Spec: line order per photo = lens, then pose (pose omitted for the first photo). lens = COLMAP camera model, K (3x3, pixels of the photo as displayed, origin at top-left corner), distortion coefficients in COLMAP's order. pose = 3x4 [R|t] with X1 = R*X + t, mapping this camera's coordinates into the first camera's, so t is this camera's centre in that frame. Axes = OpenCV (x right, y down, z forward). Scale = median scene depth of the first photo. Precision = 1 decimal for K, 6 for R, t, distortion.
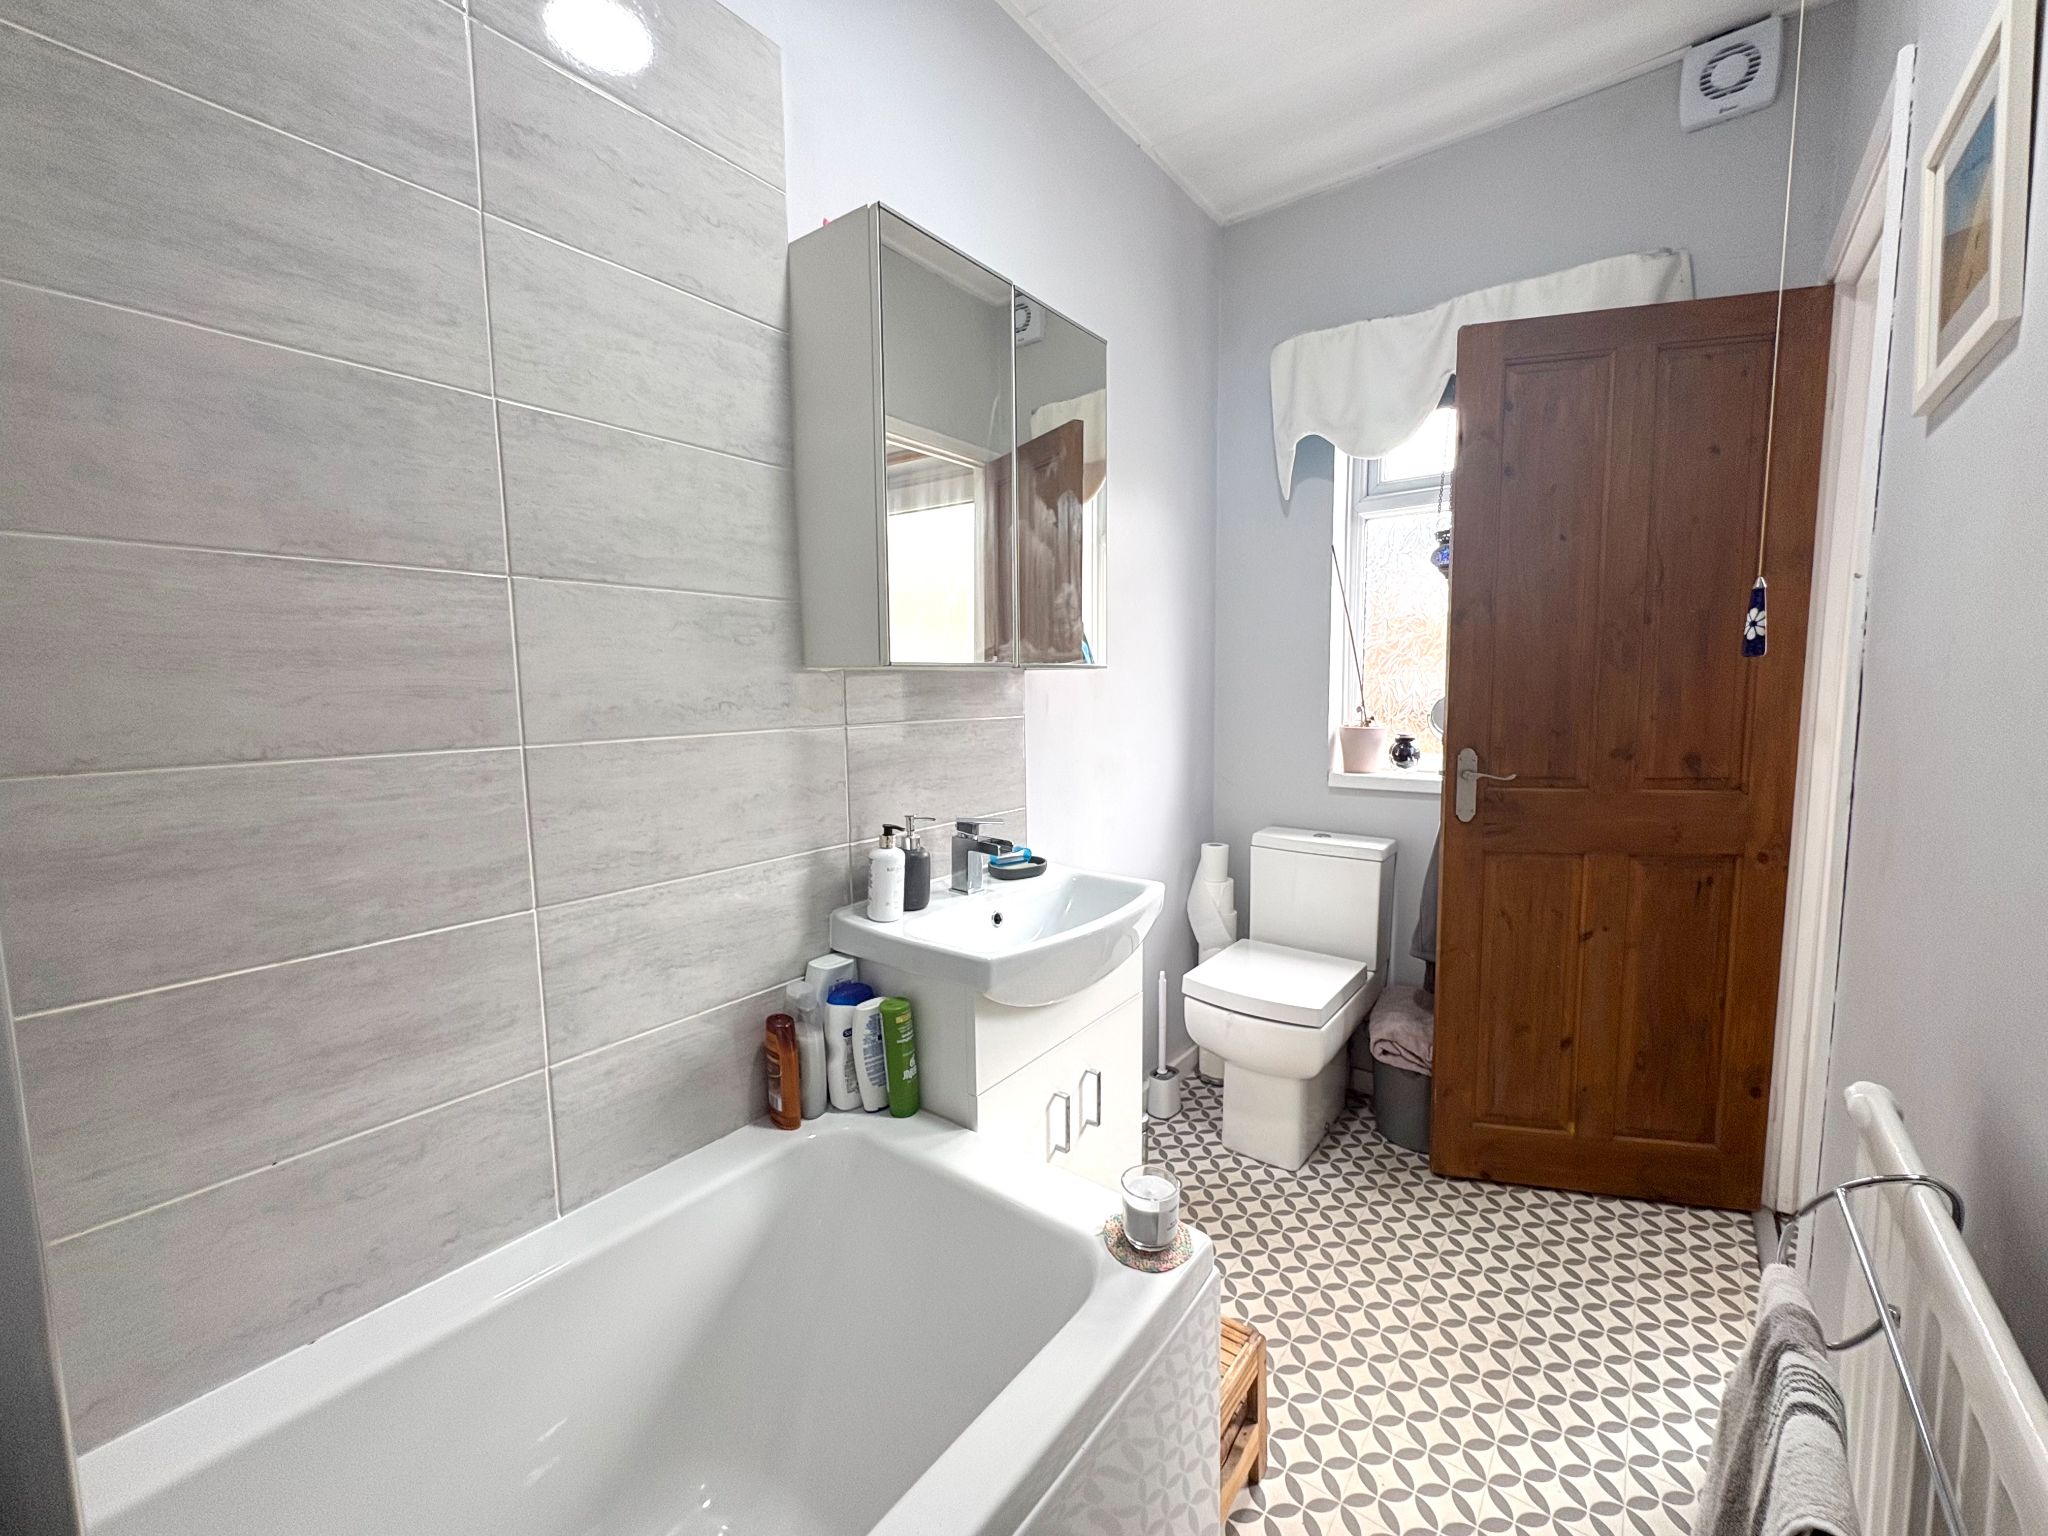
lens RADIAL K [[825.0, 0, 1016.1], [0, 825.0, 763.9], [0, 0, 1]] dist [-0.000289, -0.000066]
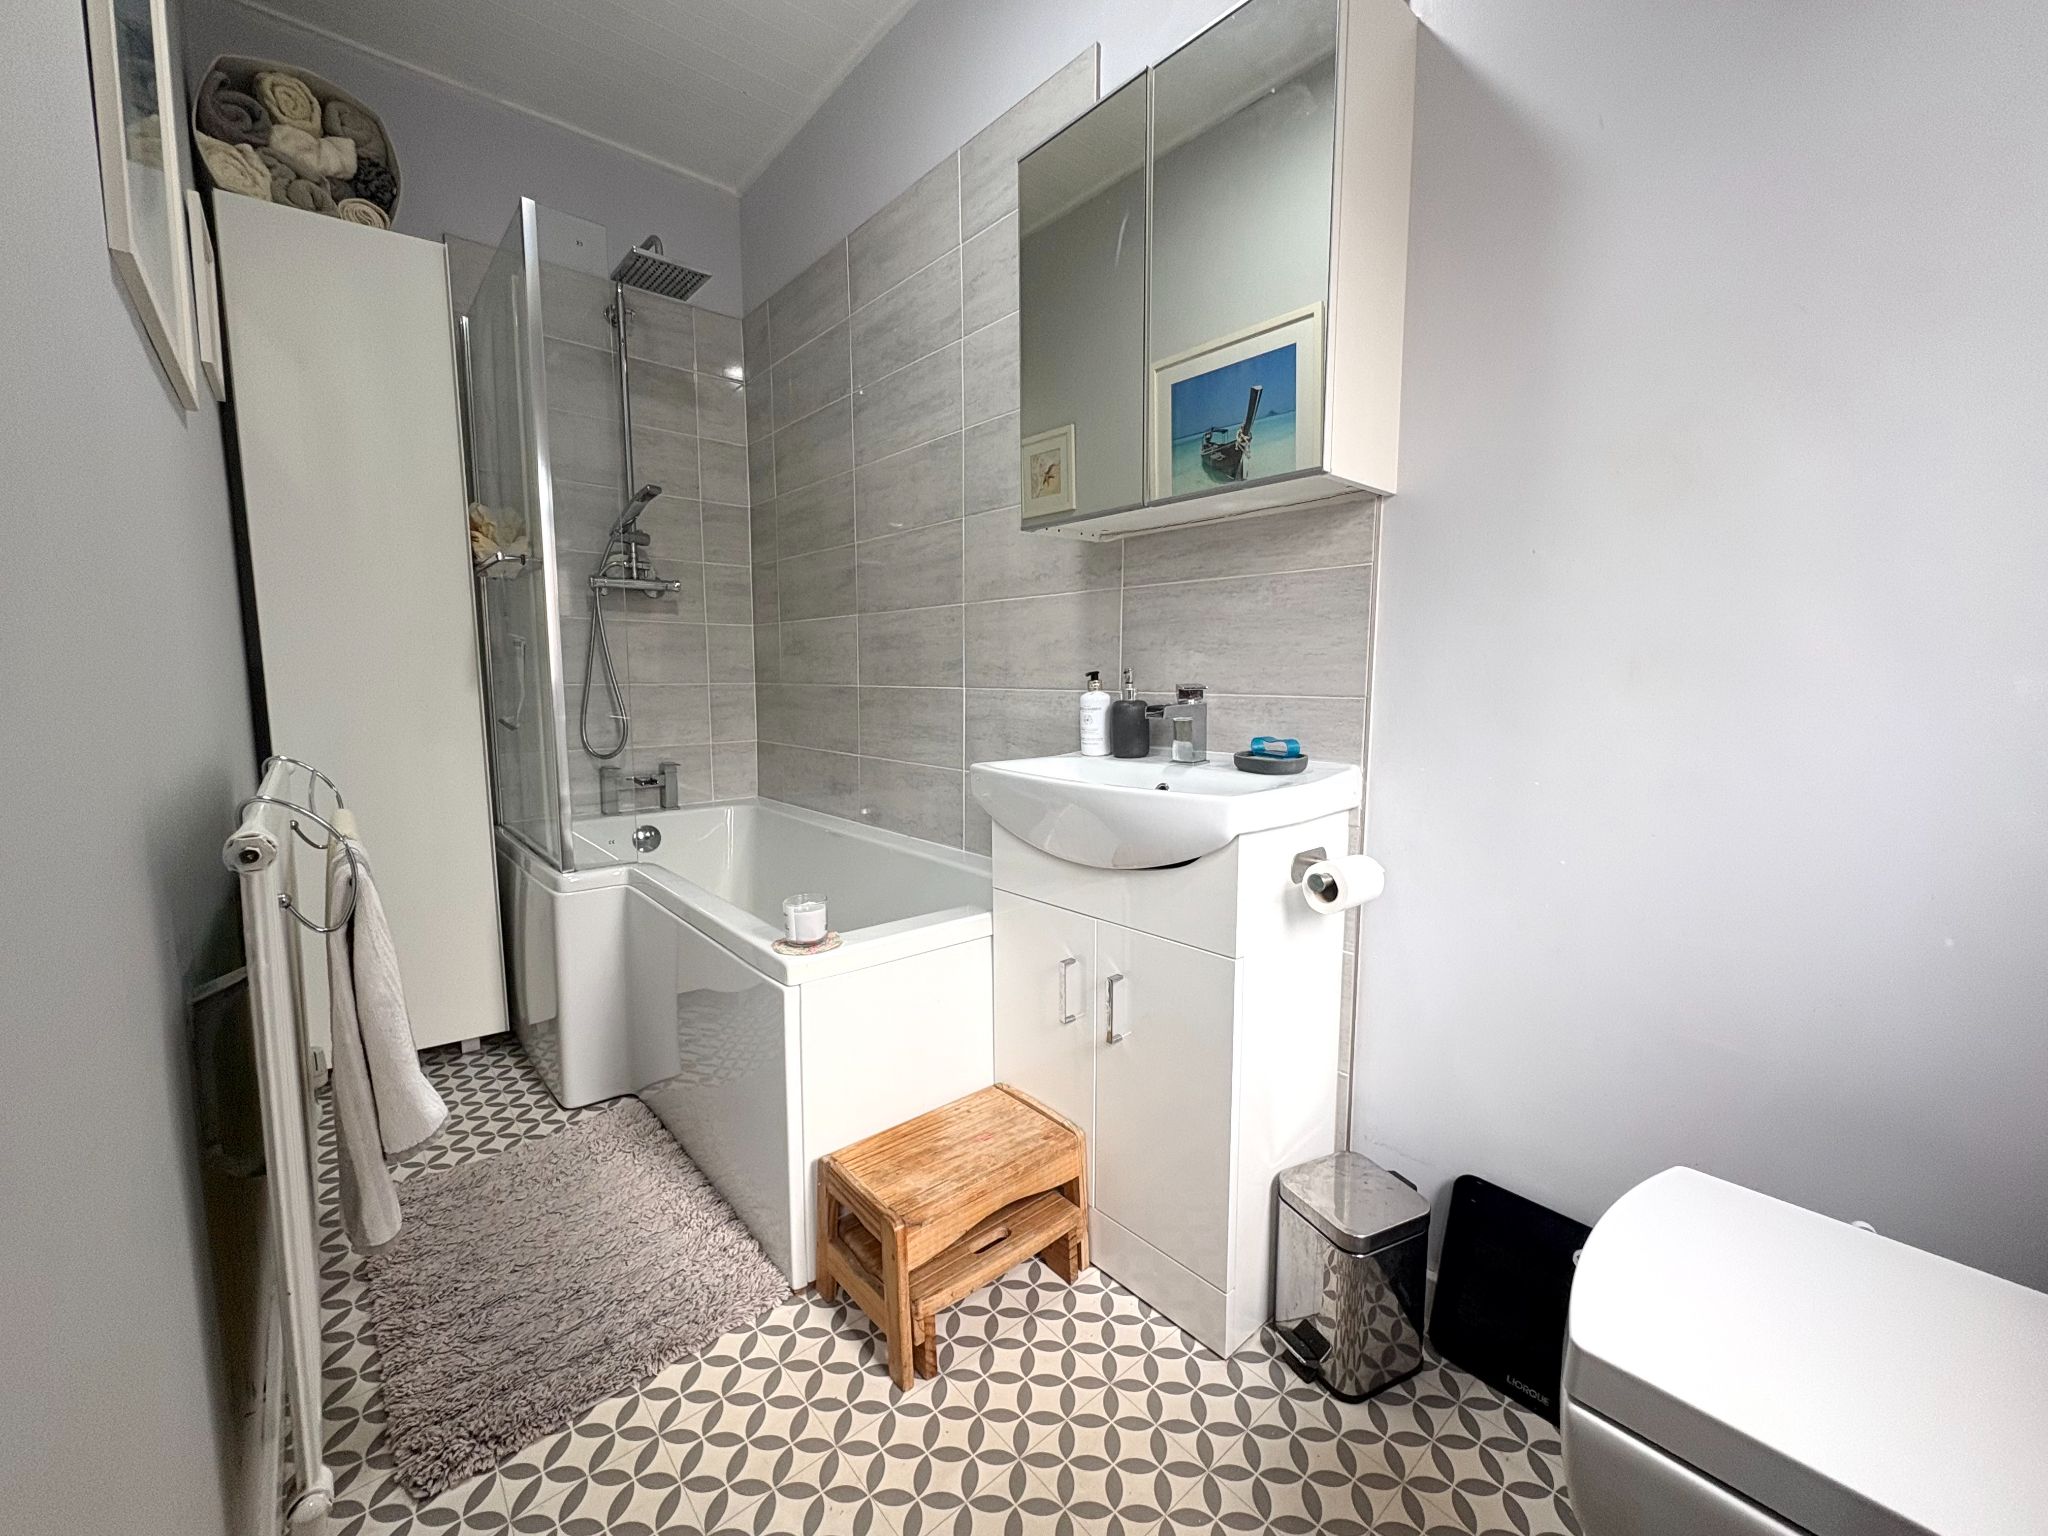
lens RADIAL K [[825.0, 0, 1017.0], [0, 825.0, 758.8], [0, 0, 1]] dist [-0.000289, -0.000066]
pose [[-0.196210, 0.115356, -0.973753, 1.291509], [-0.093696, 0.986306, 0.135723, 0.062899], [0.976075, 0.117867, -0.182715, 1.459392]]
